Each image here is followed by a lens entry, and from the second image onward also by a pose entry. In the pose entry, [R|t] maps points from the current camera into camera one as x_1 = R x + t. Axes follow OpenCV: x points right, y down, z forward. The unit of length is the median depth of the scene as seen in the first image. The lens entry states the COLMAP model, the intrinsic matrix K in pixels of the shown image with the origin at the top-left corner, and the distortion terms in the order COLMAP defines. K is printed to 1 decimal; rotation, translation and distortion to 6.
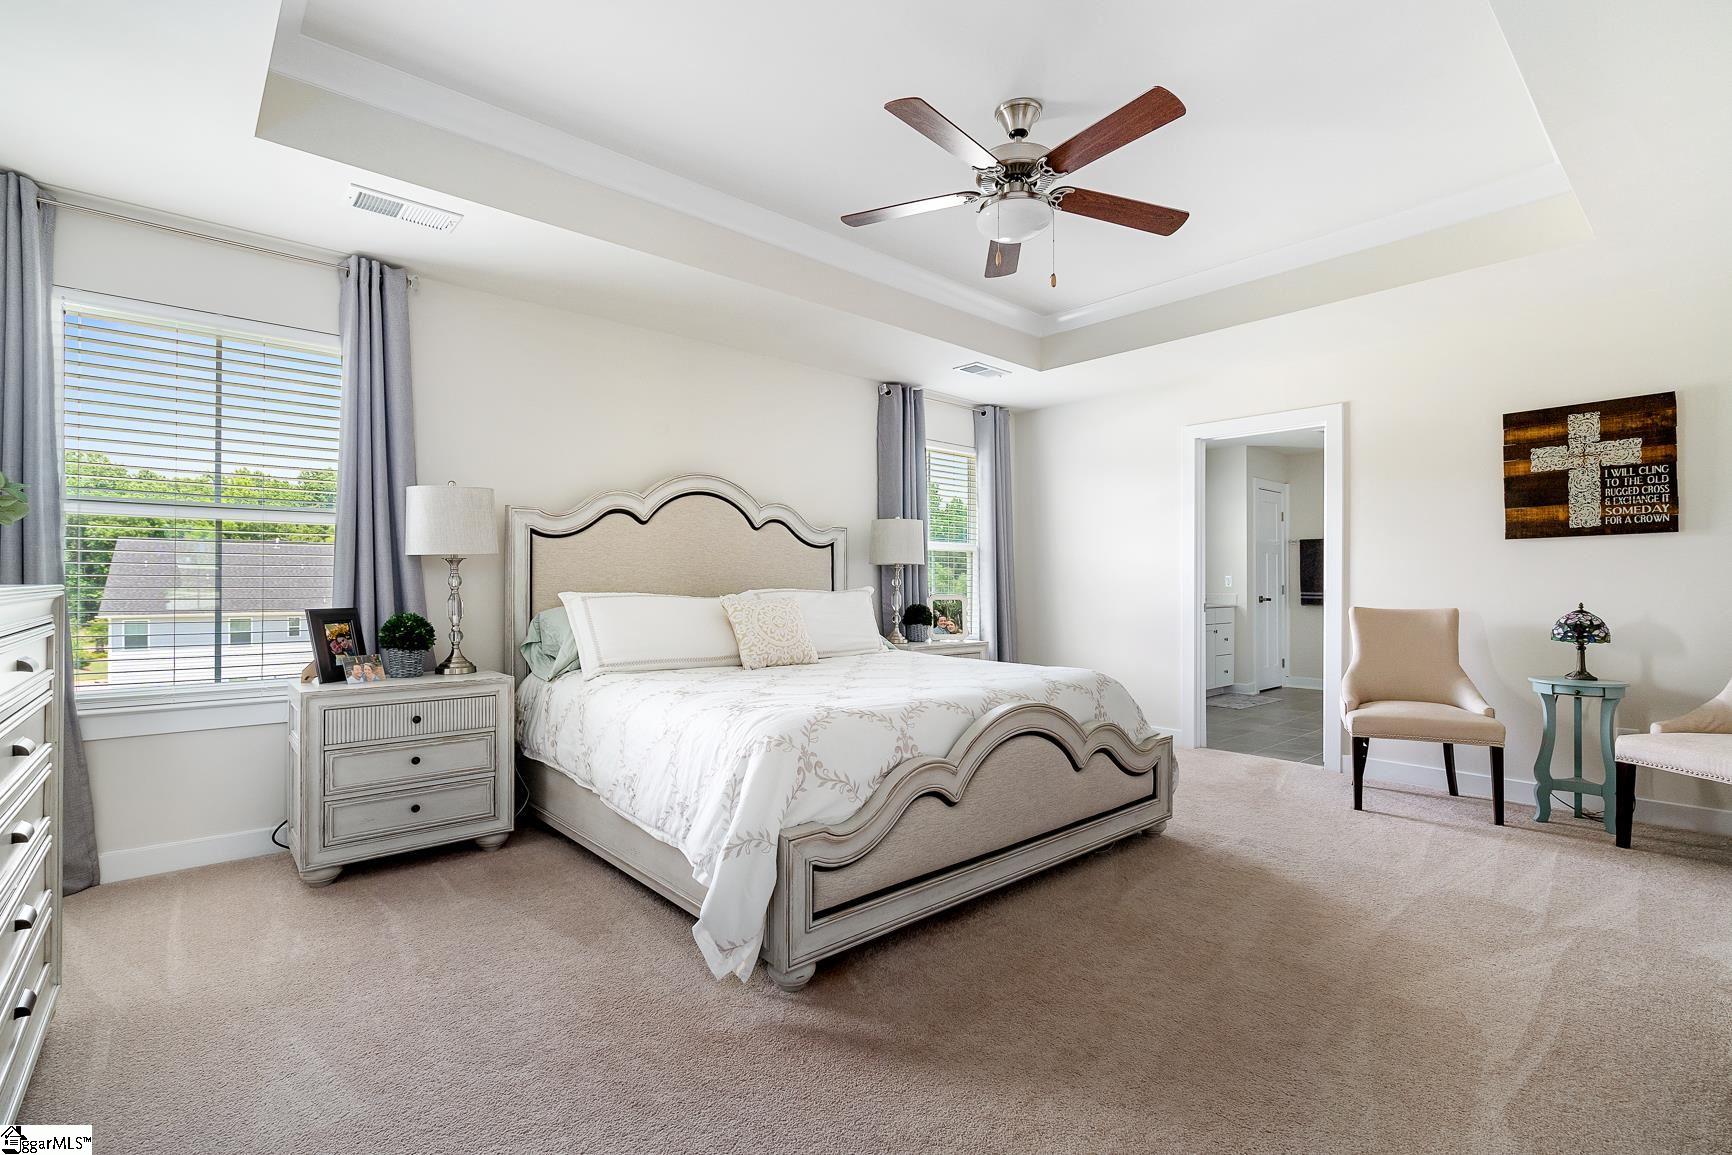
lens RADIAL K [[781.3, 0, 868.4], [0, 781.3, 582.5], [0, 0, 1]] dist [-0.000896, 0.000139]
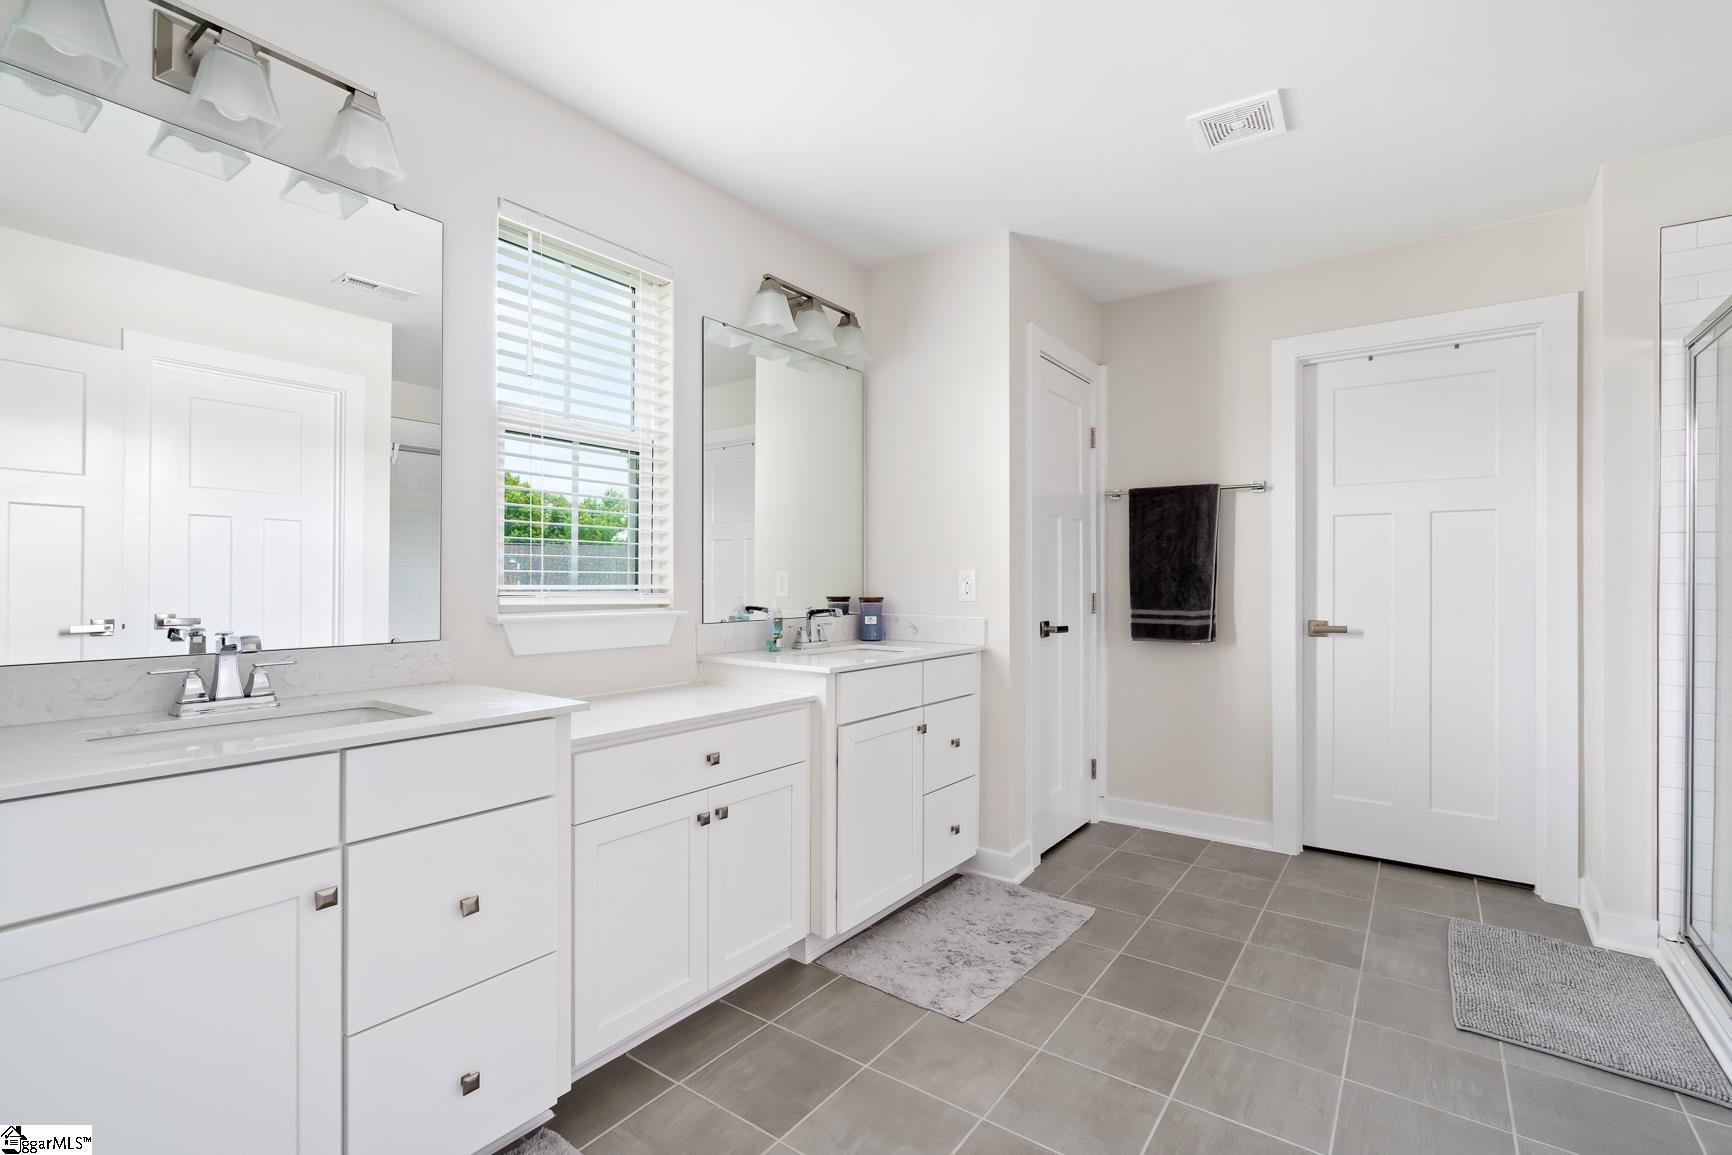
lens RADIAL K [[781.3, 0, 866.0], [0, 781.3, 579.8], [0, 0, 1]] dist [-0.000896, 0.000139]
pose [[0.976170, 0.004305, 0.216964, 0.321610], [-0.004565, 0.999989, 0.000698, -0.004321], [-0.216959, -0.001672, 0.976179, 0.619763]]
